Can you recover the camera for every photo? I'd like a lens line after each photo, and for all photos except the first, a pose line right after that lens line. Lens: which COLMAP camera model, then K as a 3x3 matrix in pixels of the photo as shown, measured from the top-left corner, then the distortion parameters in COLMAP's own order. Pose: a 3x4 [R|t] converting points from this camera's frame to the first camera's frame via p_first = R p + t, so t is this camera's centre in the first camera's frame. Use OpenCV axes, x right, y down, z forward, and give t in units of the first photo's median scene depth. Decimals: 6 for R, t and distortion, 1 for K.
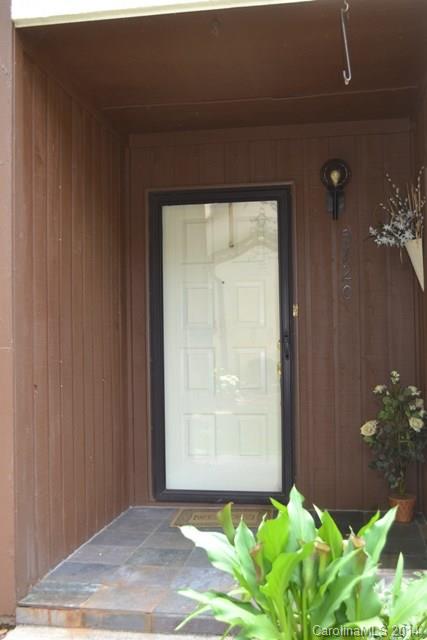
lens RADIAL K [[755.3, 0, 213.5], [0, 755.3, 320.0], [0, 0, 1]] dist [0.004621, 0.008924]
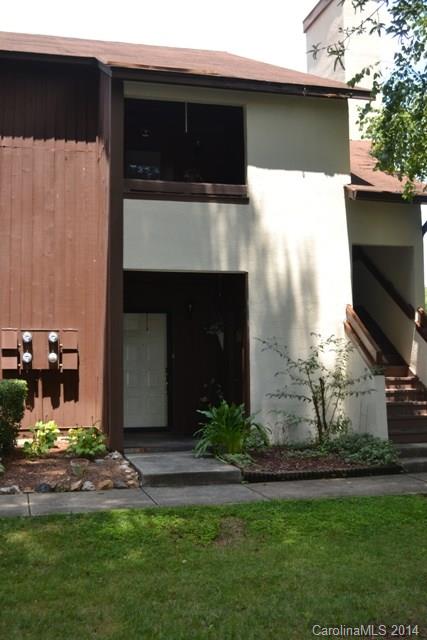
lens RADIAL K [[755.3, 0, 213.5], [0, 755.3, 320.0], [0, 0, 1]] dist [0.004621, 0.008924]
pose [[0.910469, 0.030864, 0.412424, -0.867872], [-0.014869, 0.999010, -0.041936, -0.031197], [-0.413310, 0.032049, 0.910026, -1.471256]]
